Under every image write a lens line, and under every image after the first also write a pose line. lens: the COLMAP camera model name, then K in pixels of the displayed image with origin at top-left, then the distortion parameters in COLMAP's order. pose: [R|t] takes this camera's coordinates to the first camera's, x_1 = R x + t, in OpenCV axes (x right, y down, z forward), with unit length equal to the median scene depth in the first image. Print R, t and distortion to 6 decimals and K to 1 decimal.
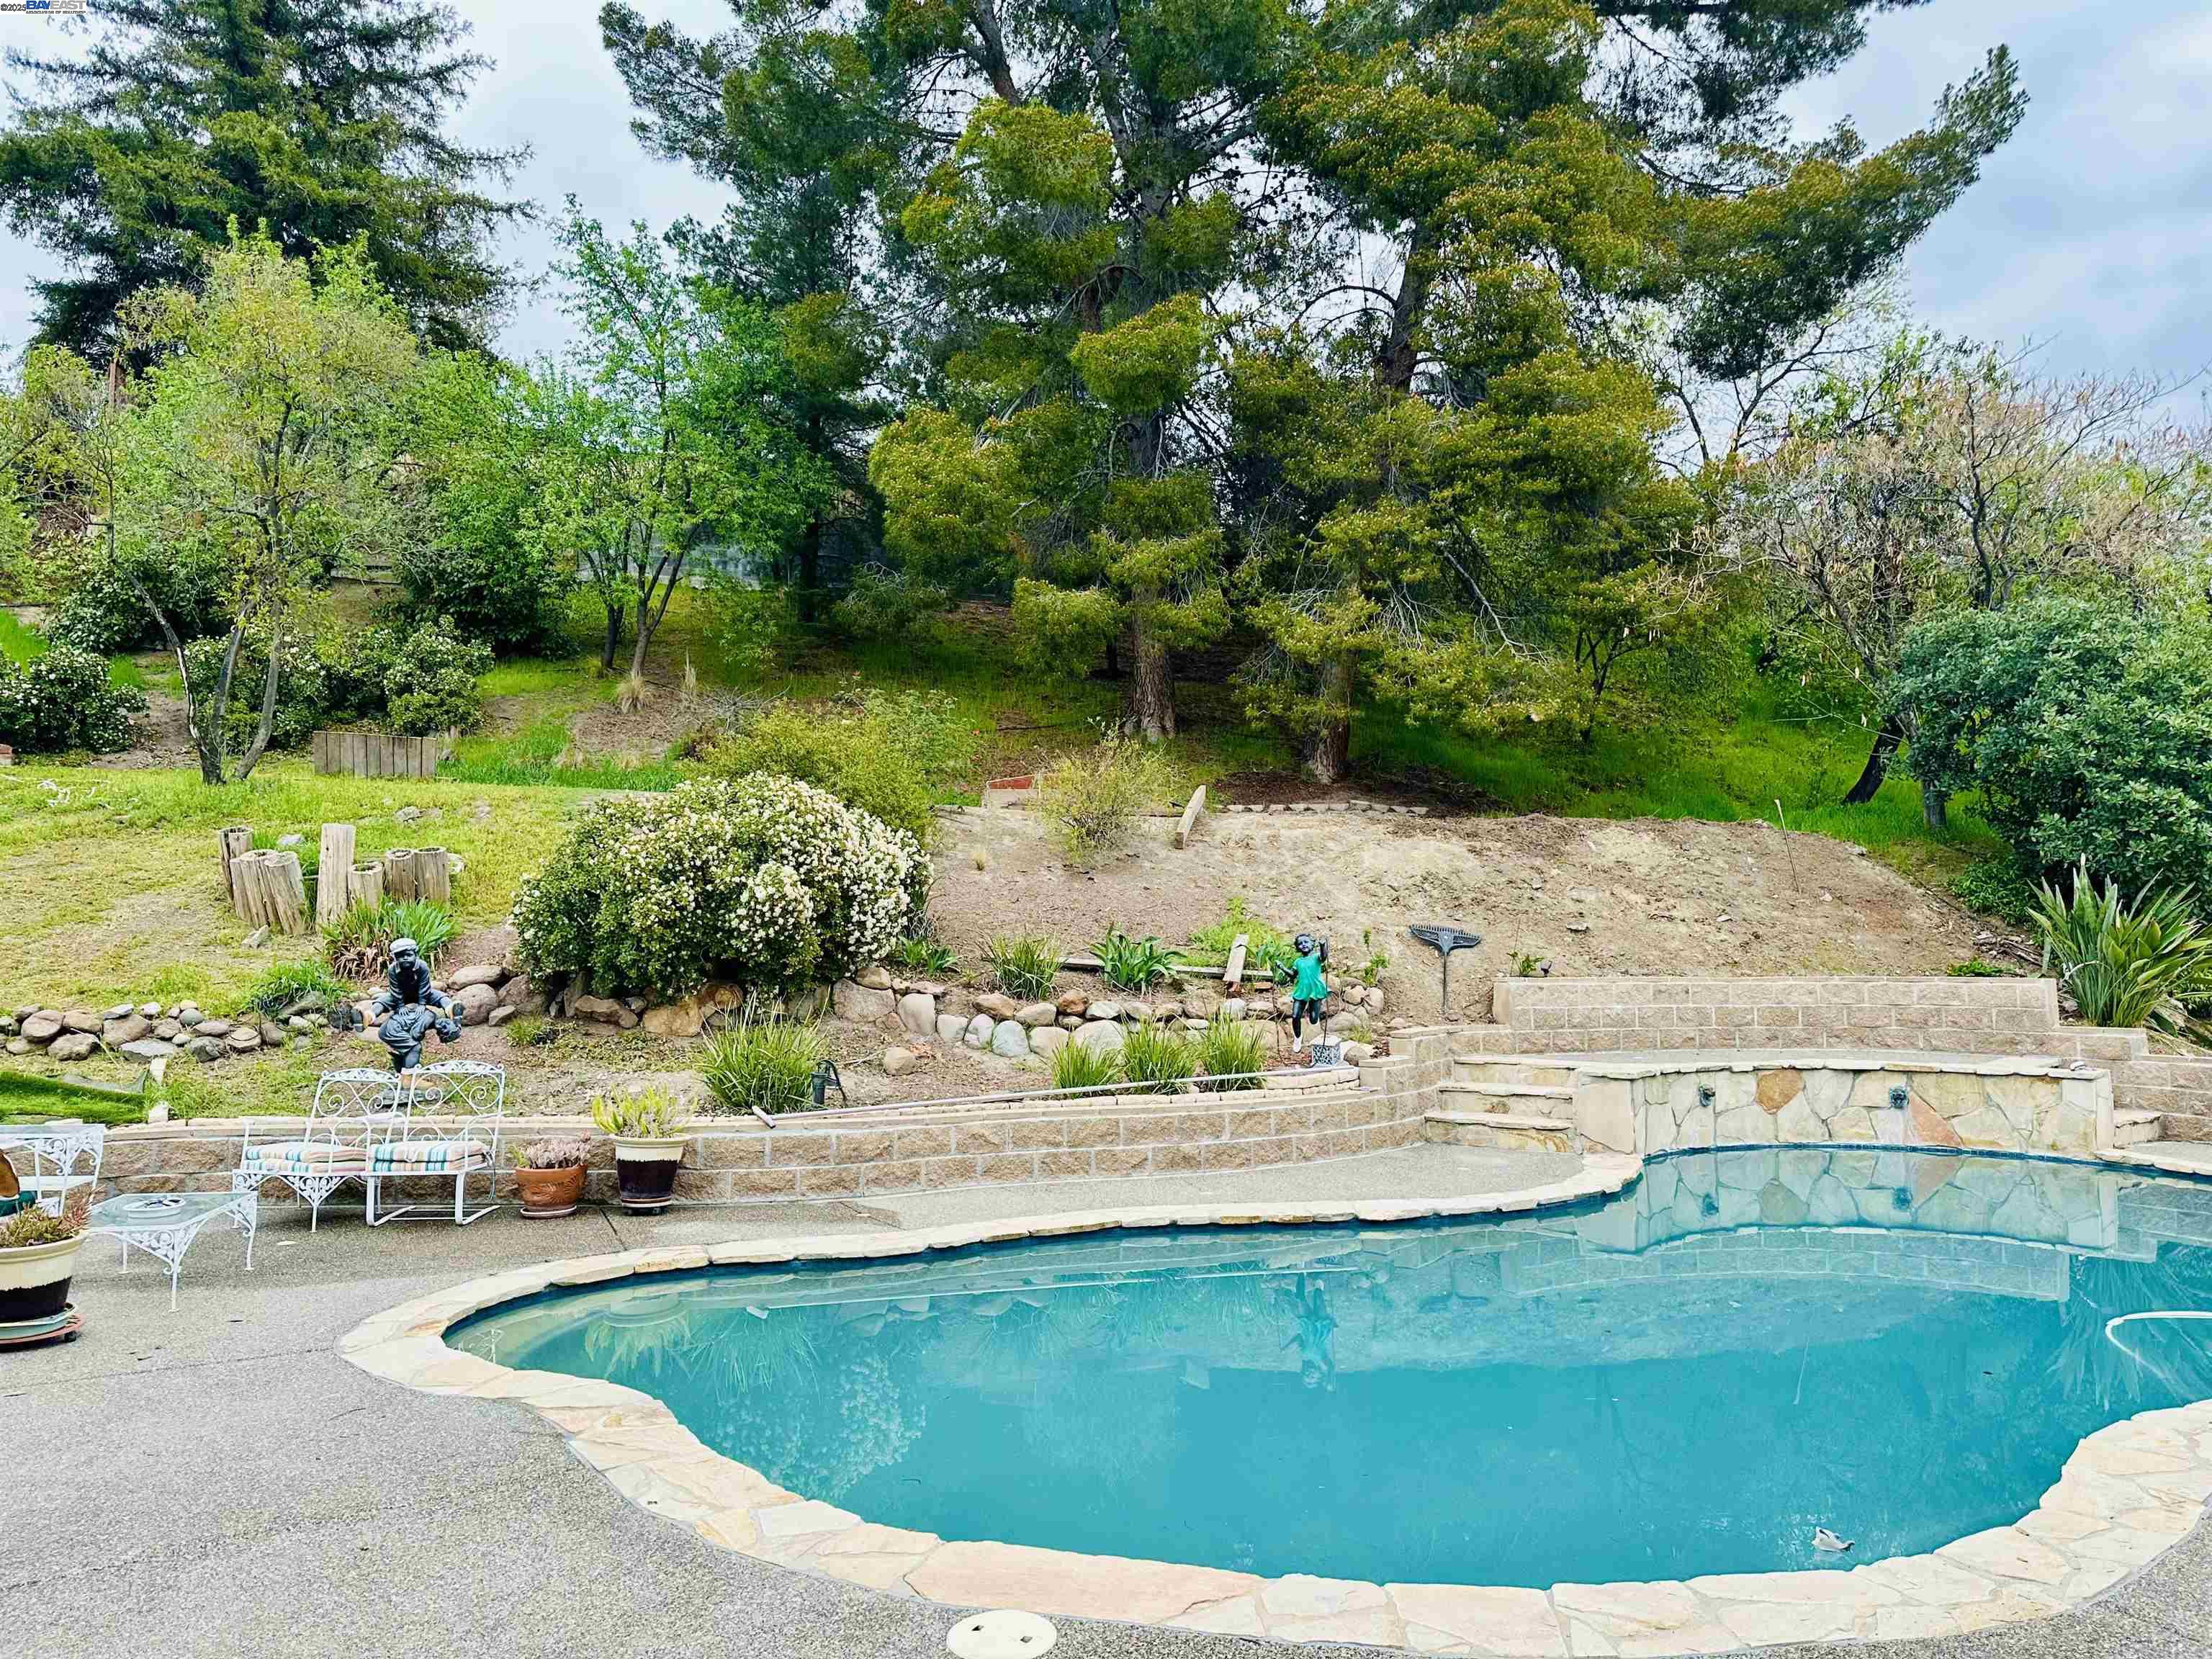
lens RADIAL K [[1529.8, 0, 1097.5], [0, 1529.8, 816.0], [0, 0, 1]] dist [0.068631, -0.058247]
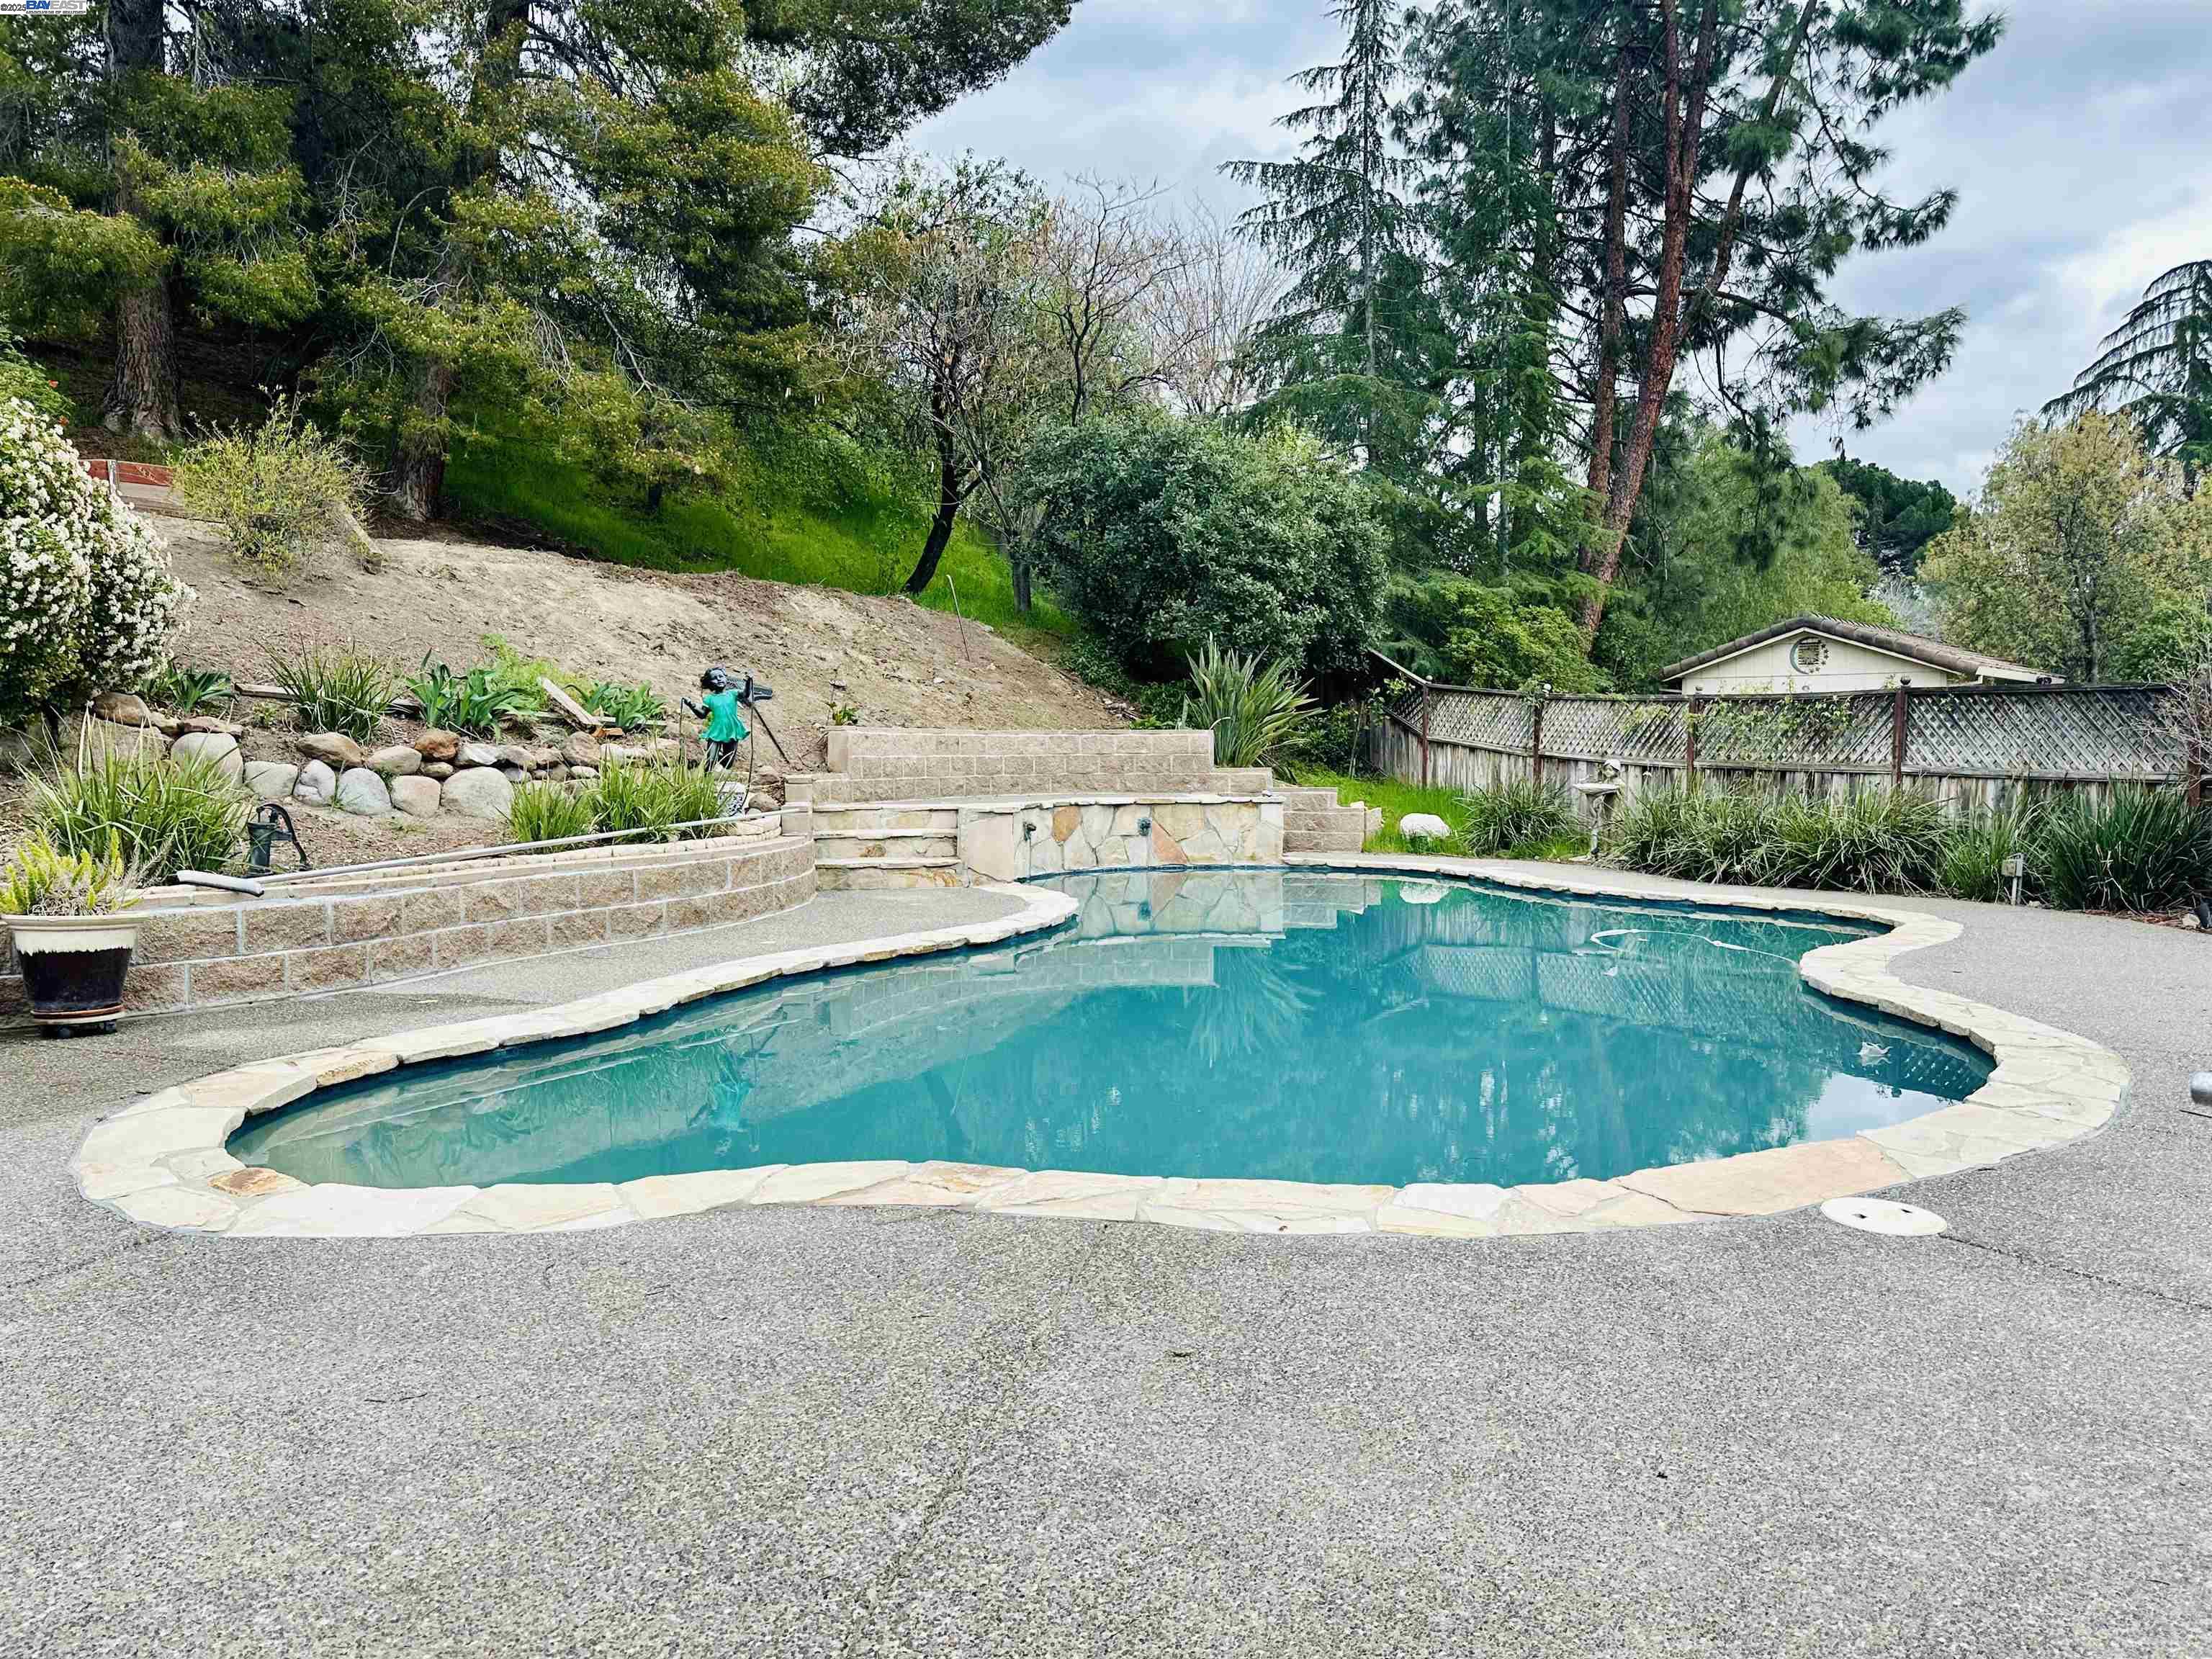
lens RADIAL K [[1529.8, 0, 1119.4], [0, 1529.8, 837.4], [0, 0, 1]] dist [0.068631, -0.058247]
pose [[0.727089, -0.041204, 0.685305, -0.302984], [-0.053845, 0.991700, 0.116753, 0.056381], [-0.684428, -0.121790, 0.718836, 0.182644]]
